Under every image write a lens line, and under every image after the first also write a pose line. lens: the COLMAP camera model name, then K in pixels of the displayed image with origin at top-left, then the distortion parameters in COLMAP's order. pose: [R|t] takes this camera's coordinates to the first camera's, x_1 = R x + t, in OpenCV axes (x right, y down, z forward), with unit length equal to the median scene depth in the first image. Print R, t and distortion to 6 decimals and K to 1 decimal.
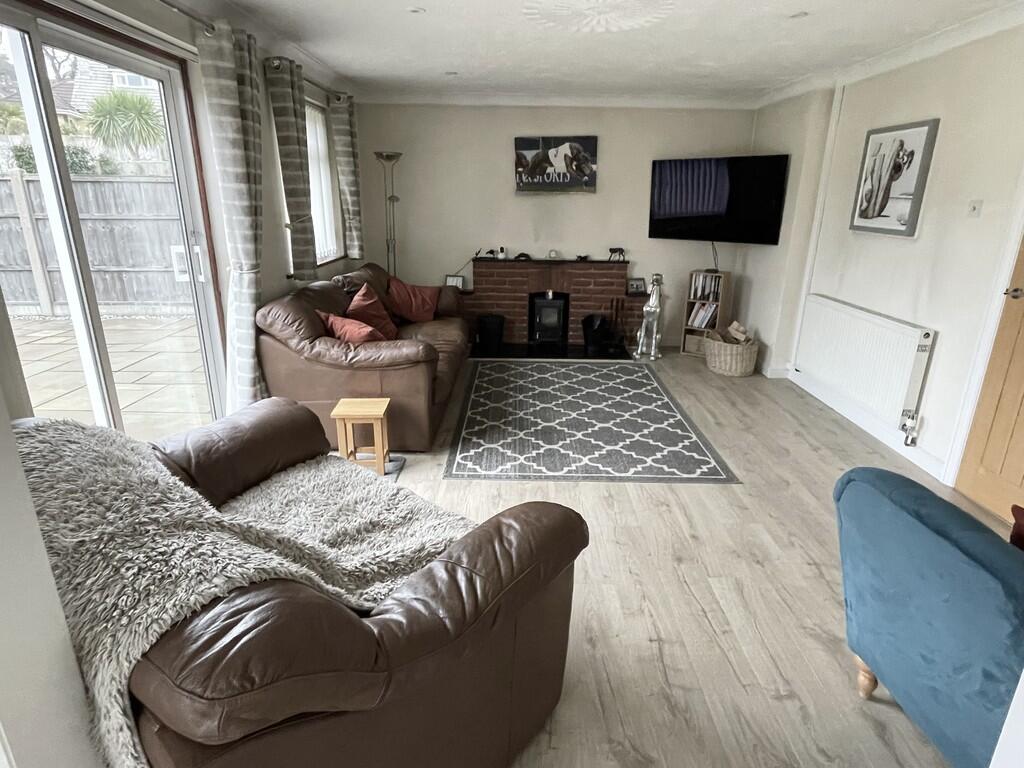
lens RADIAL K [[565.3, 0, 521.9], [0, 565.3, 384.3], [0, 0, 1]] dist [0.000352, 0.000622]
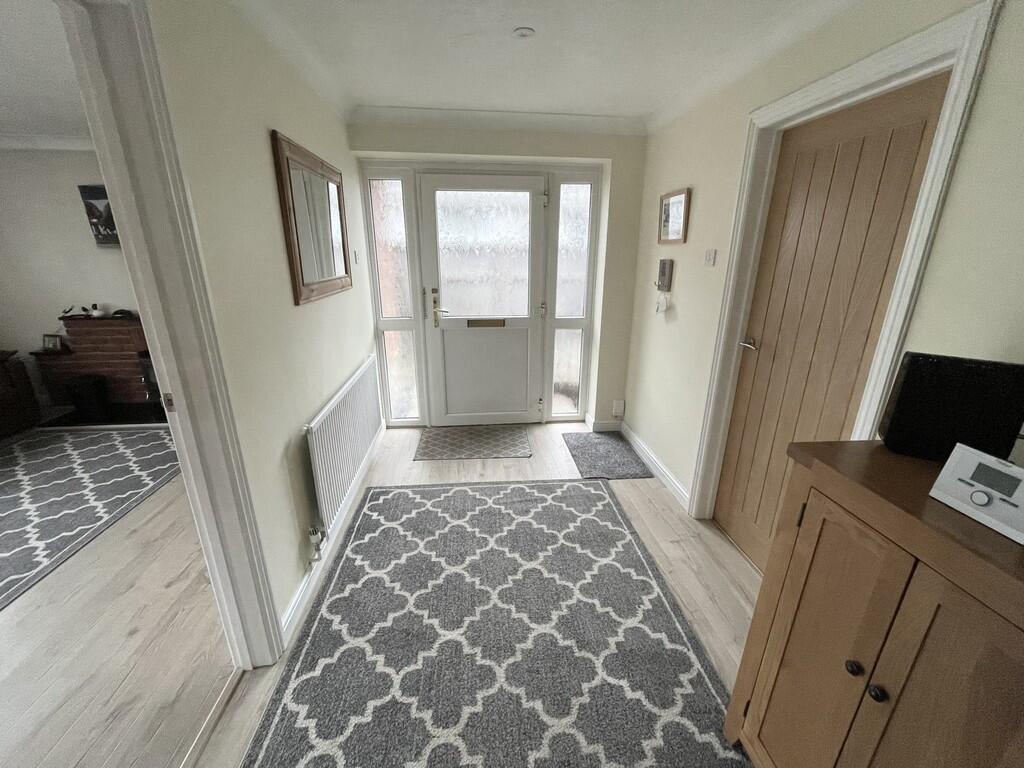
lens RADIAL K [[413.0, 0, 503.1], [0, 413.0, 380.2], [0, 0, 1]] dist [0.000129, -0.001432]
pose [[0.995542, -0.038234, 0.086228, 0.605318], [0.039805, 0.999070, -0.016569, -0.082965], [-0.085514, 0.019927, 0.996138, 0.282122]]
